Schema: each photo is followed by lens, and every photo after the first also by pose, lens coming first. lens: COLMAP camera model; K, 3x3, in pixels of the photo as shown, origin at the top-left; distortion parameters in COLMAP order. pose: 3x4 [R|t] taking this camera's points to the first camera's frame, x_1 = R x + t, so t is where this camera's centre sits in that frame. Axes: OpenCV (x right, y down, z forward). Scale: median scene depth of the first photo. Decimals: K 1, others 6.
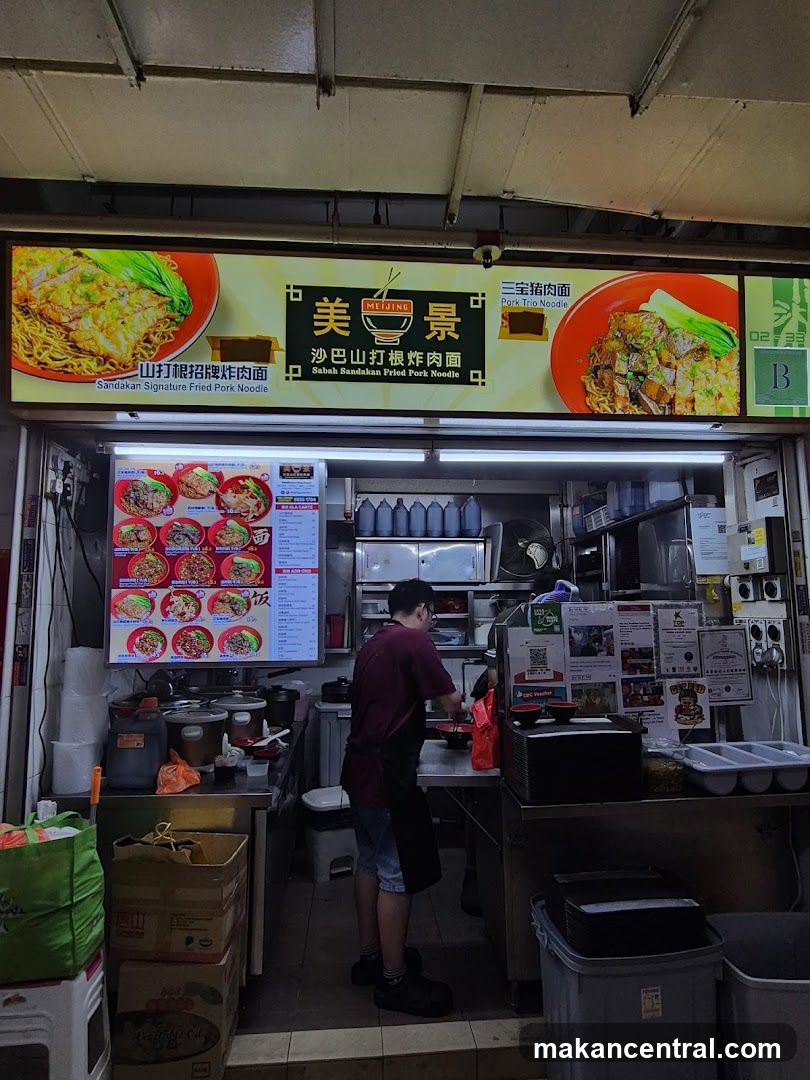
lens RADIAL K [[590.8, 0, 409.4], [0, 590.8, 541.6], [0, 0, 1]] dist [-0.001934, 0.002787]
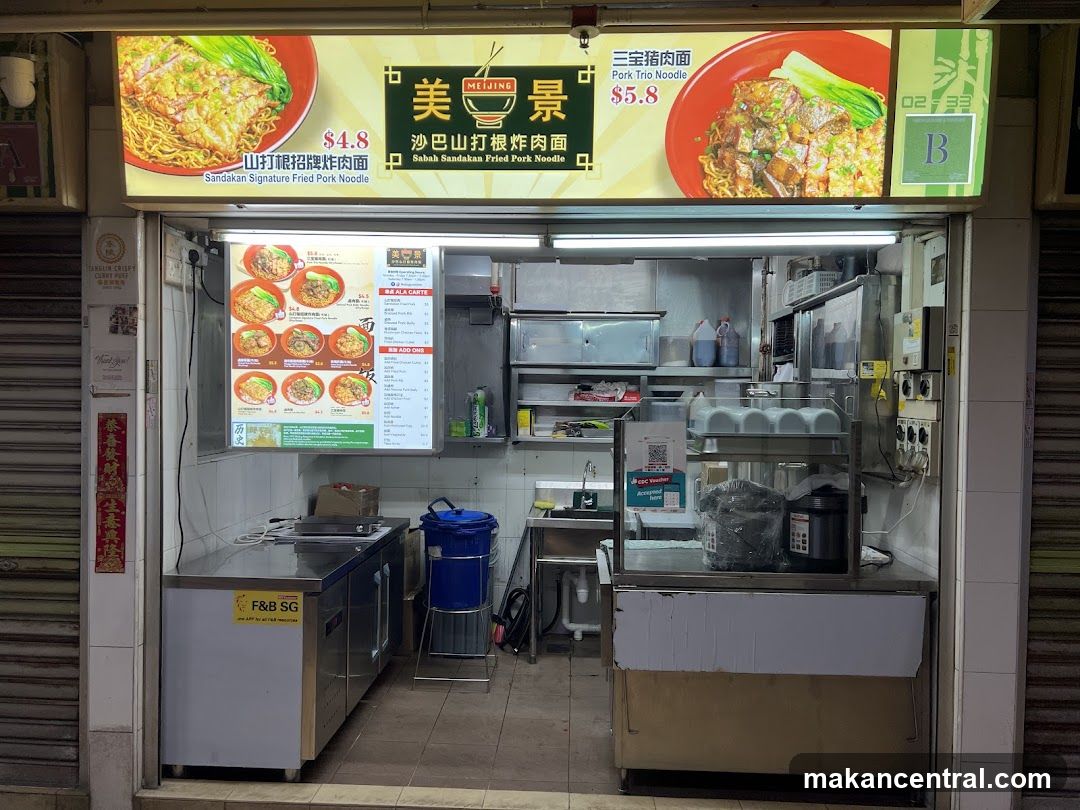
lens RADIAL K [[806.9, 0, 550.4], [0, 806.9, 395.3], [0, 0, 1]] dist [0.024516, 0.012885]
pose [[0.991201, 0.022675, -0.130410, 0.239523], [-0.005699, 0.991616, 0.129098, -0.073640], [0.132244, -0.127218, 0.983019, -0.327932]]
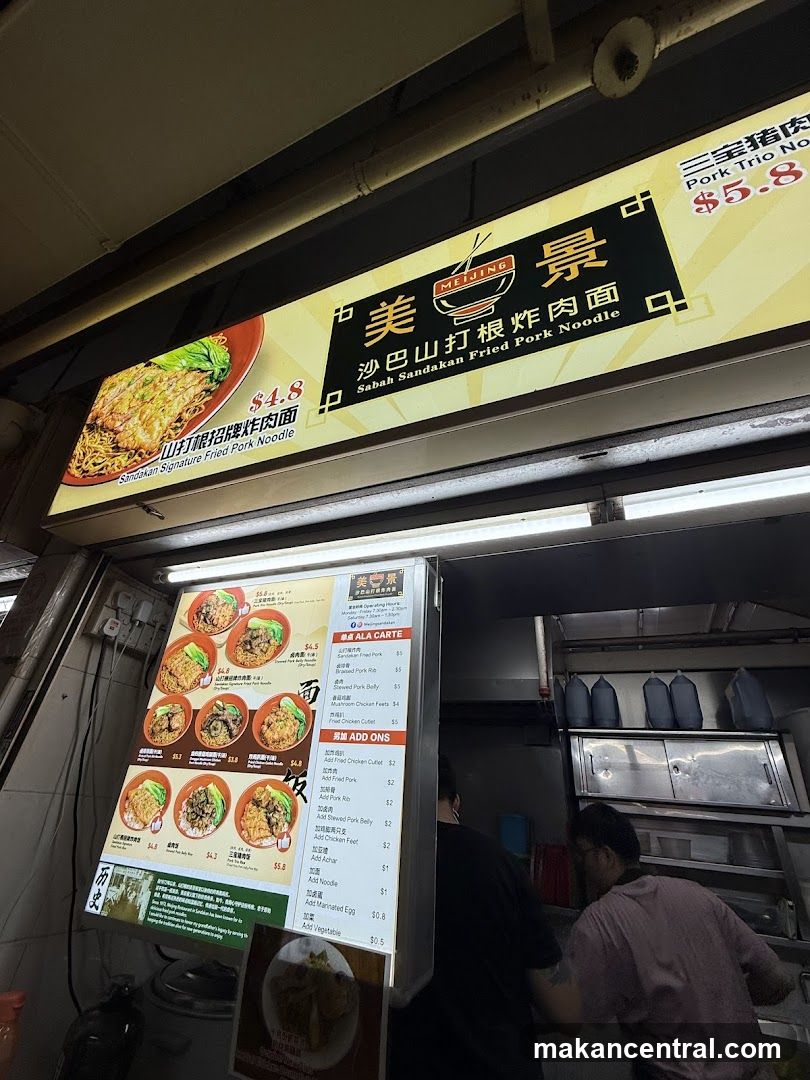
lens RADIAL K [[455.1, 0, 406.7], [0, 455.1, 540.0], [0, 0, 1]] dist [0.000990, 0.000811]
pose [[0.878108, -0.176480, -0.444726, 0.063891], [-0.029762, 0.907543, -0.418904, 0.049399], [0.477536, 0.381079, 0.791668, 0.693637]]
